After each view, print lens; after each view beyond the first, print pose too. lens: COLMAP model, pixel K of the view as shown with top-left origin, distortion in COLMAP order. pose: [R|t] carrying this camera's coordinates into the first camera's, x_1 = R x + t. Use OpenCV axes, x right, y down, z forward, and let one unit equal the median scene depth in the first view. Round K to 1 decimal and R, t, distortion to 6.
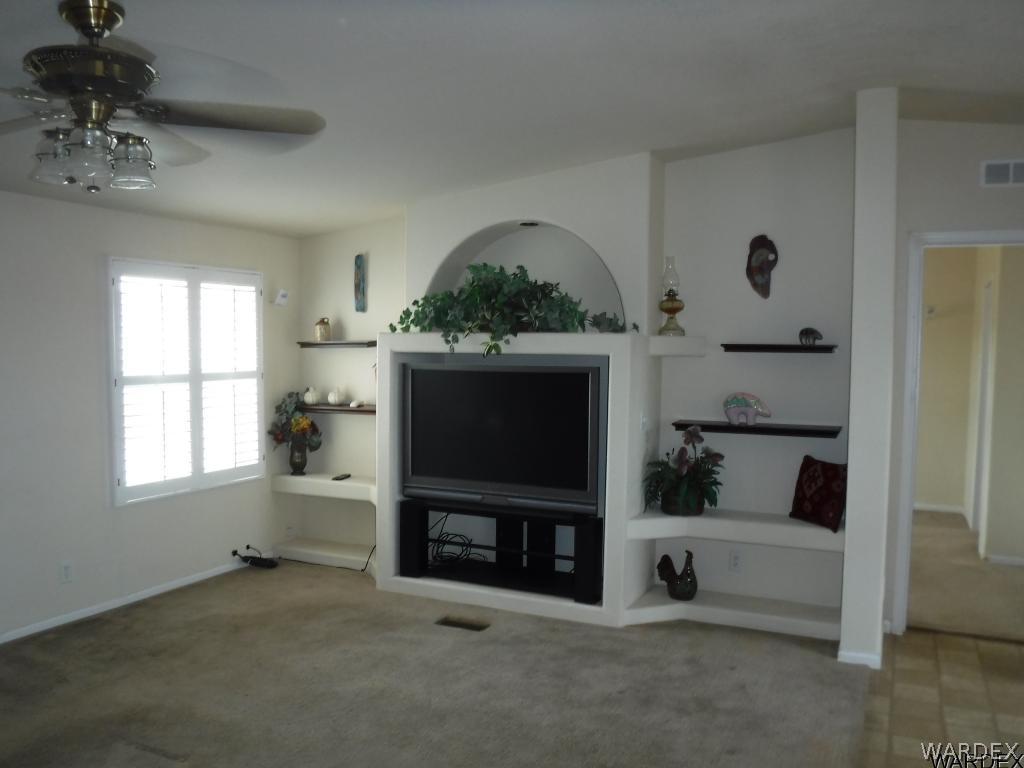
lens RADIAL K [[845.4, 0, 522.4], [0, 845.4, 395.1], [0, 0, 1]] dist [-0.100144, 0.049591]
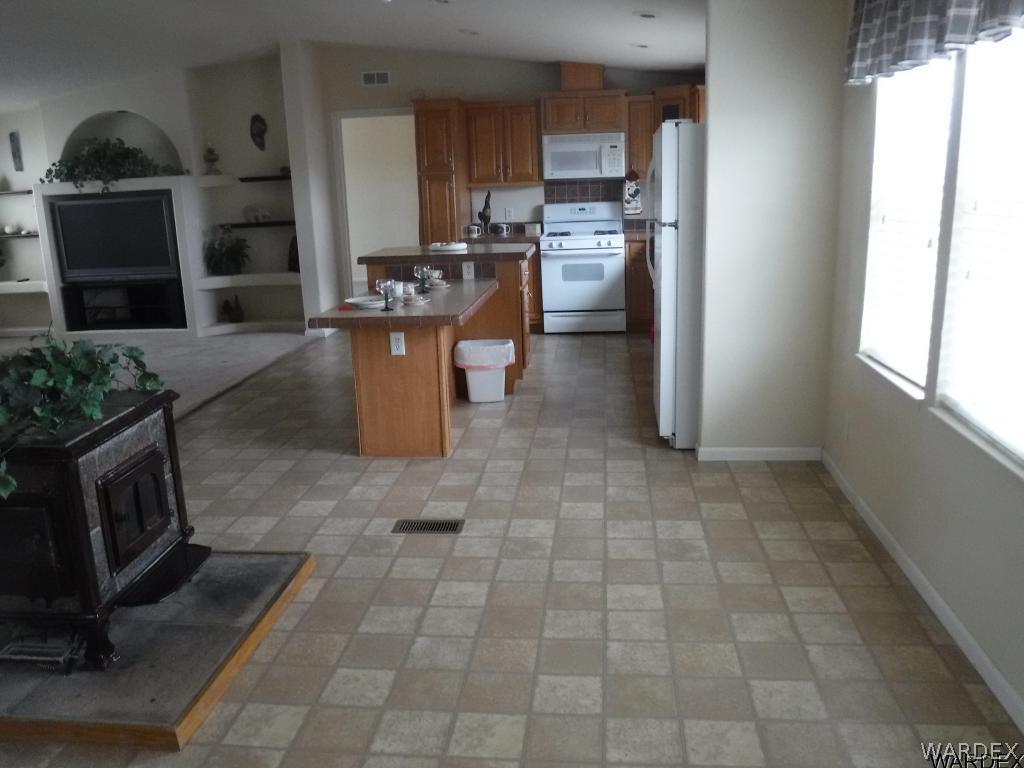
lens RADIAL K [[845.4, 0, 522.4], [0, 845.4, 395.1], [0, 0, 1]] dist [-0.100144, 0.049591]
pose [[0.942164, -0.126307, 0.310442, 0.191123], [0.064577, 0.977326, 0.201651, 0.071091], [-0.328873, -0.169941, 0.928958, -0.902474]]
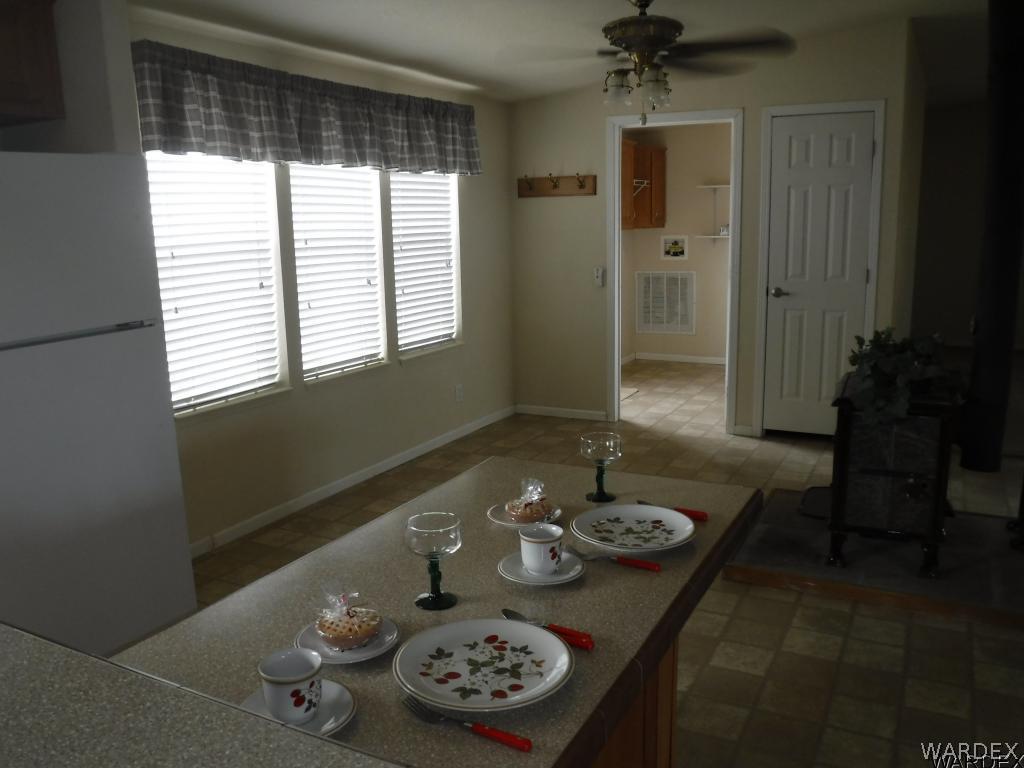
lens RADIAL K [[845.4, 0, 522.4], [0, 845.4, 395.1], [0, 0, 1]] dist [-0.100144, 0.049591]
pose [[-0.999403, -0.005052, 0.034180, 0.371656], [0.003933, 0.966191, 0.257797, -0.004980], [-0.034327, 0.257777, -0.965594, 0.399558]]
